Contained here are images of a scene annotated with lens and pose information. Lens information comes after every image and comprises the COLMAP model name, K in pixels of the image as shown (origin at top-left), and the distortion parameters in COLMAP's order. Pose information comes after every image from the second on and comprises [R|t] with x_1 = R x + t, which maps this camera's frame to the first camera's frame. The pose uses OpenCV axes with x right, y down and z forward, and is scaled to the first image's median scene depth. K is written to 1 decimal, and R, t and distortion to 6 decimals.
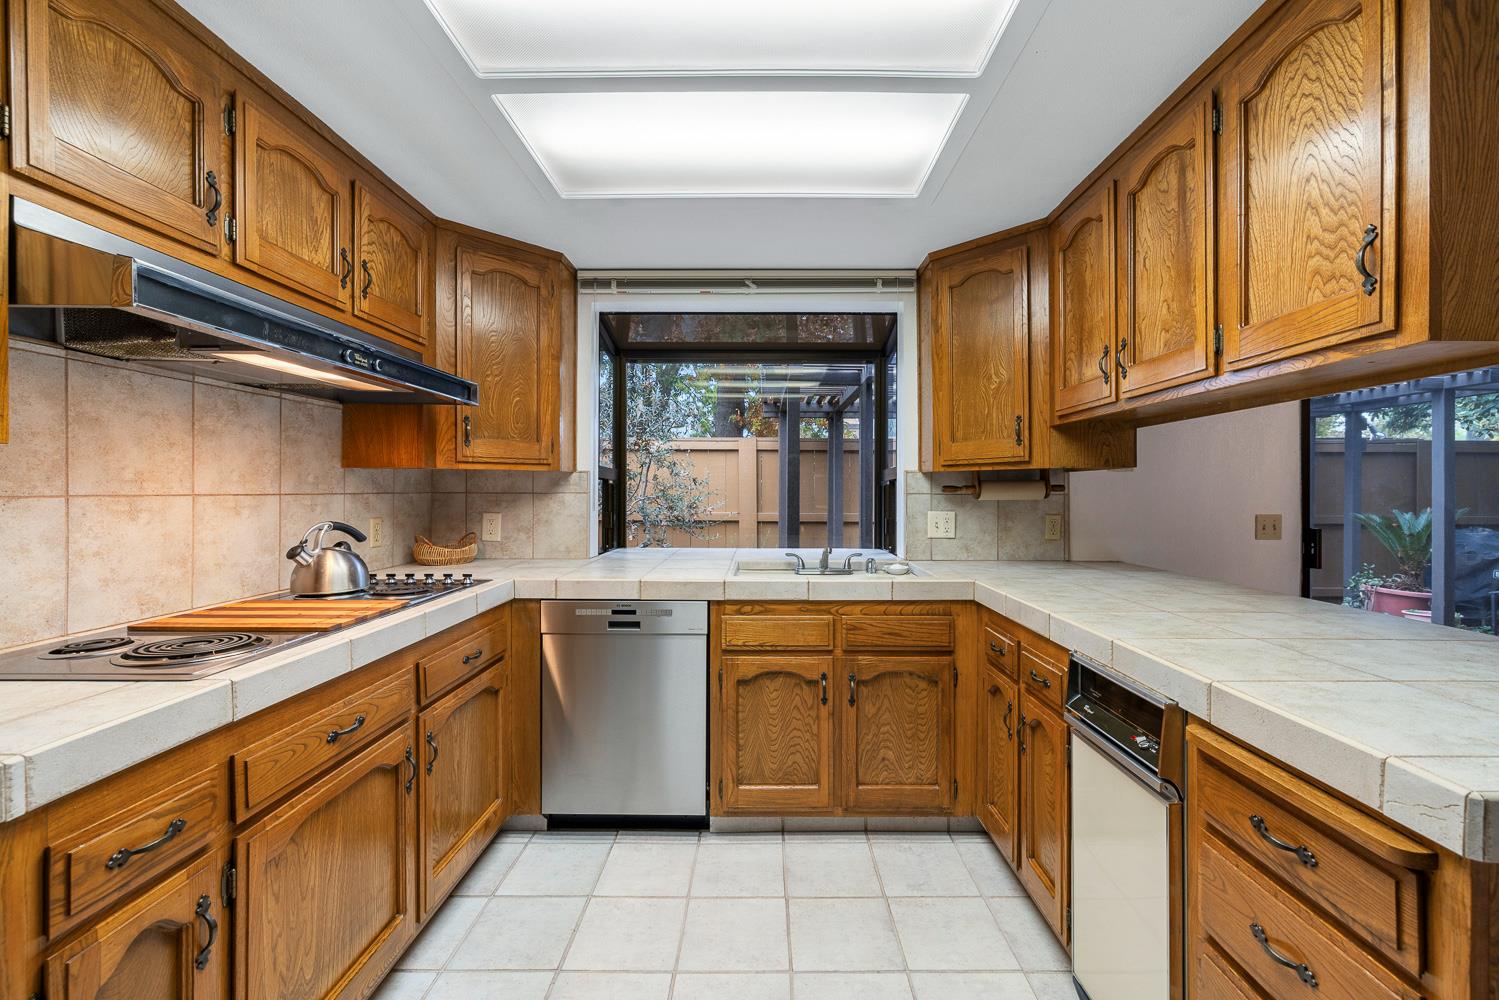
lens RADIAL K [[632.5, 0, 758.1], [0, 632.5, 489.3], [0, 0, 1]] dist [-0.002227, -0.000169]
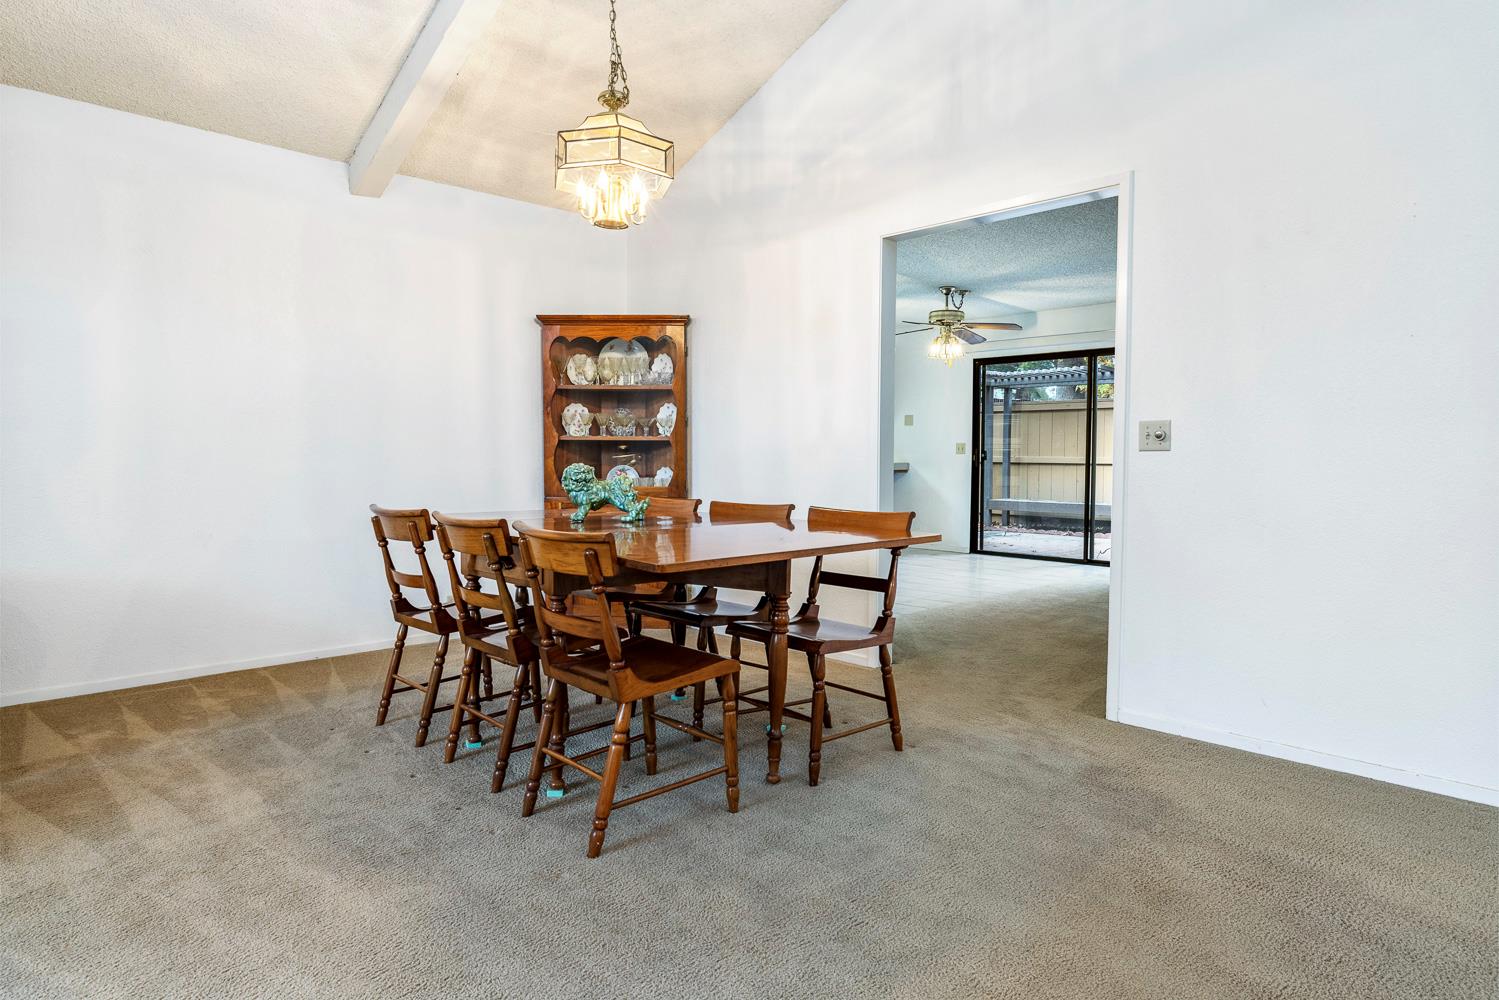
lens RADIAL K [[874.6, 0, 753.7], [0, 874.6, 496.8], [0, 0, 1]] dist [-0.003115, -0.000149]
pose [[0.701375, 0.036360, -0.711864, 3.256359], [-0.003980, 0.998882, 0.047099, 0.111614], [0.712781, -0.030201, 0.700736, -2.268769]]
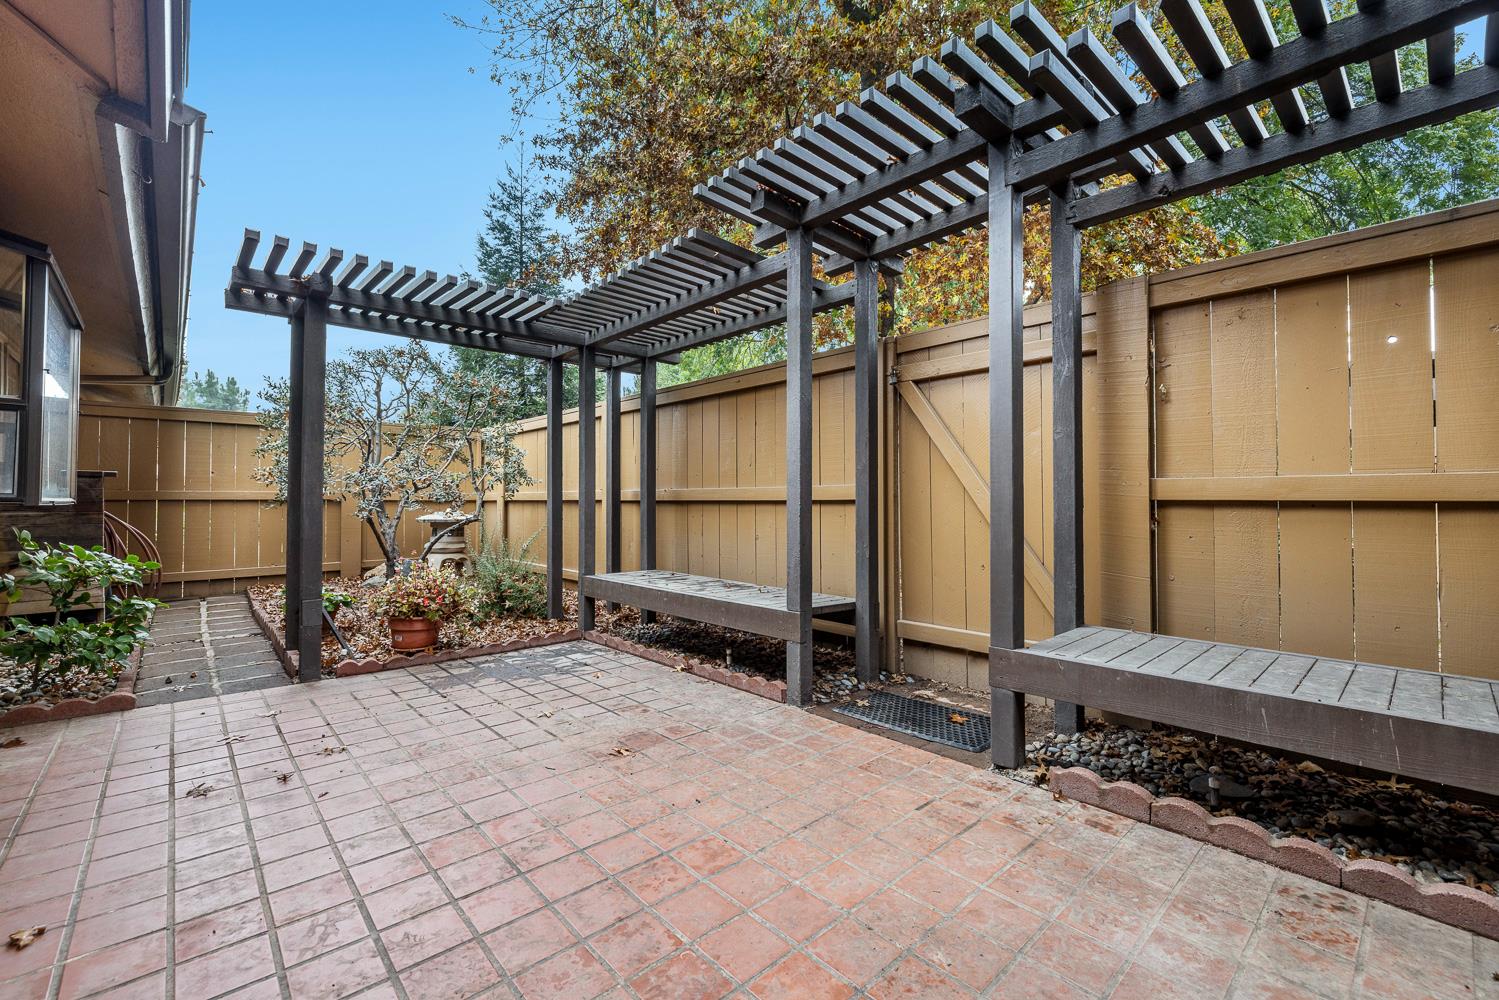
lens RADIAL K [[636.2, 0, 746.0], [0, 636.2, 497.4], [0, 0, 1]] dist [0.000768, 0.000042]
pose [[0.672177, -0.007368, -0.740354, 2.161456], [0.000634, 0.999956, -0.009375, 0.160949], [0.740391, 0.005832, 0.672152, 1.710528]]
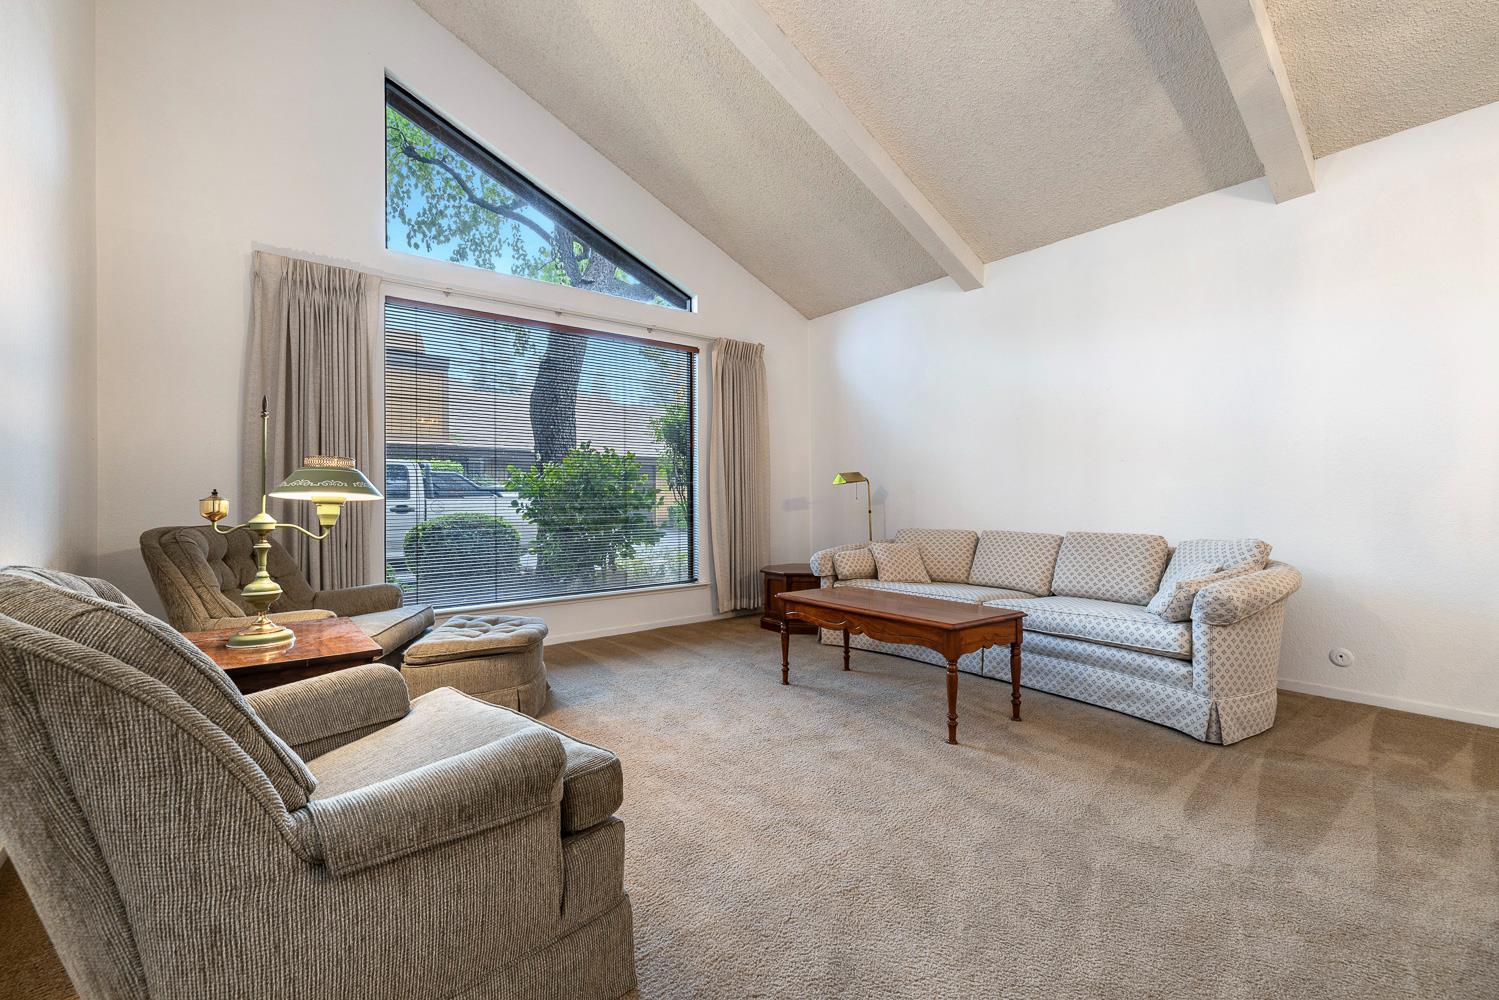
lens RADIAL K [[645.8, 0, 749.6], [0, 645.8, 493.6], [0, 0, 1]] dist [0.002230, 0.000180]
pose [[-0.776164, 0.000050, -0.630531, 2.959478], [0.004257, 0.999978, -0.005161, 0.153234], [0.630517, -0.006691, -0.776147, -1.908755]]
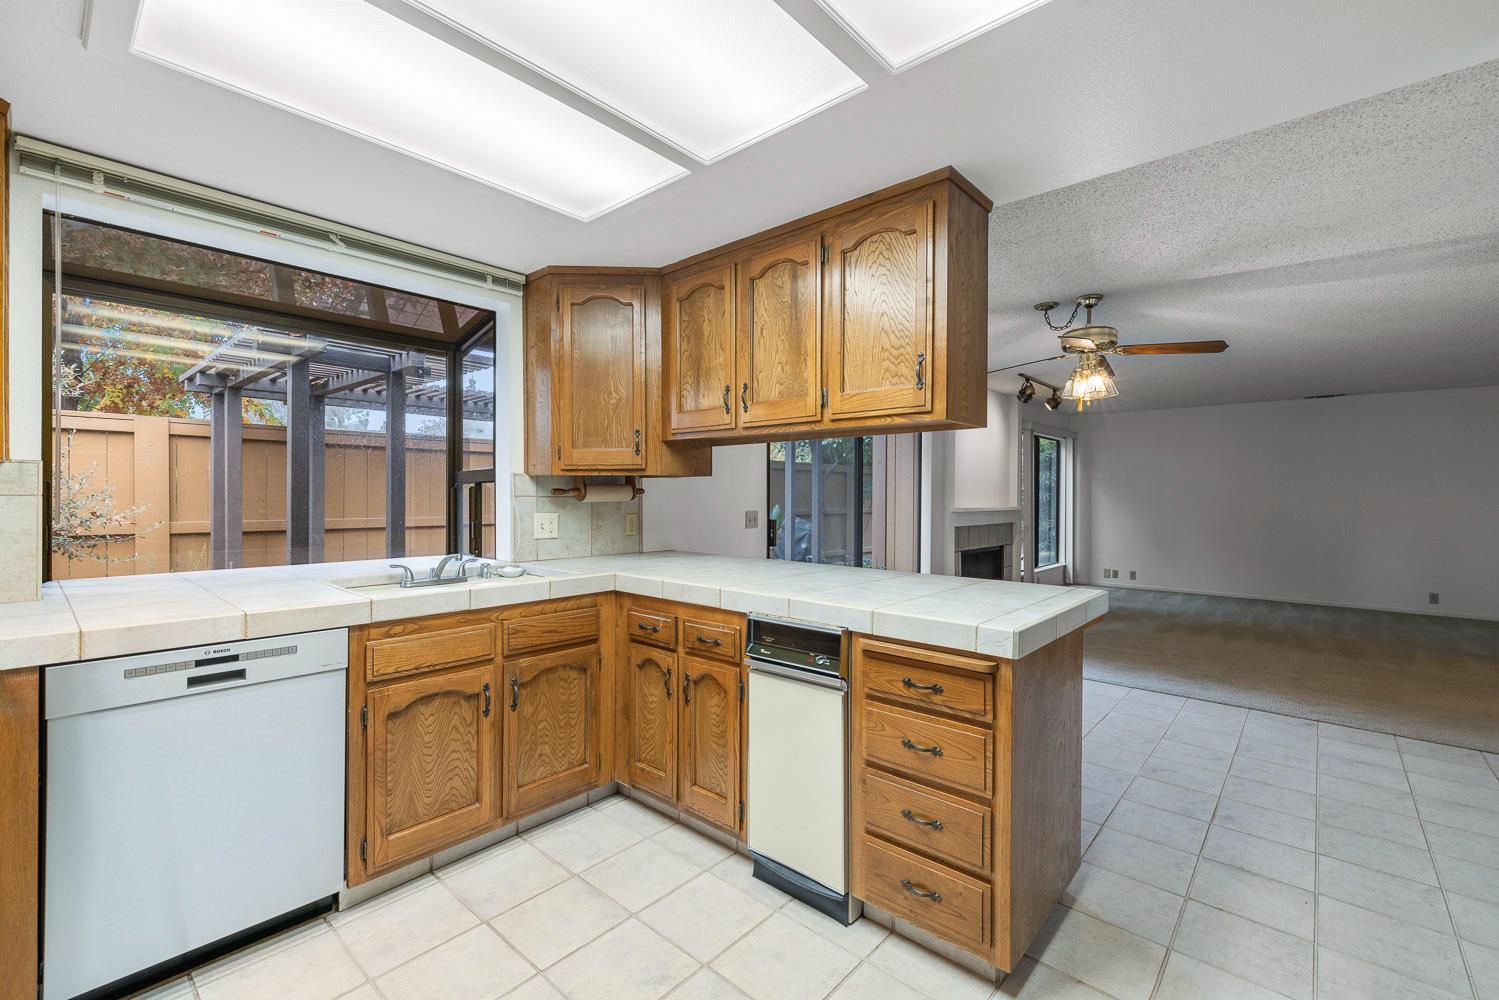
lens RADIAL K [[645.8, 0, 749.6], [0, 645.8, 493.6], [0, 0, 1]] dist [0.002230, 0.000180]
pose [[0.660081, 0.002442, 0.751190, -0.366428], [-0.006018, 0.999980, 0.002037, -0.001841], [-0.751170, -0.005865, 0.660083, 0.055292]]
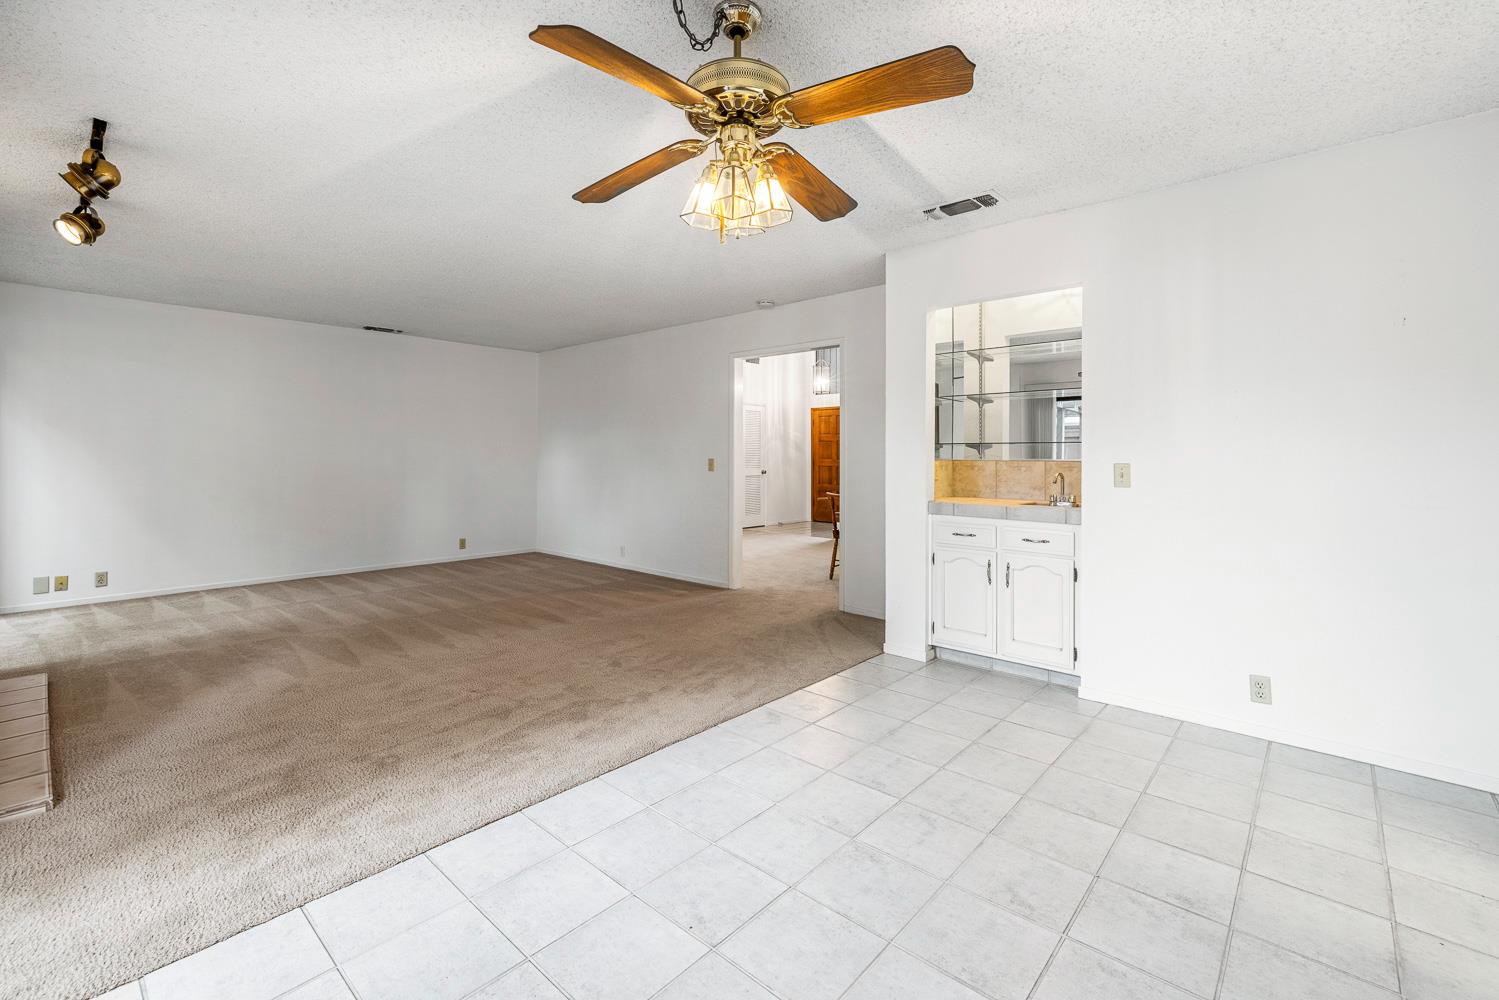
lens RADIAL K [[644.0, 0, 753.9], [0, 644.0, 455.3], [0, 0, 1]] dist [0.001036, 0.000056]
pose [[-0.749790, -0.004166, 0.661662, 0.911678], [-0.006649, 0.999977, -0.001239, 0.040558], [-0.661642, -0.005329, -0.749801, 1.076028]]
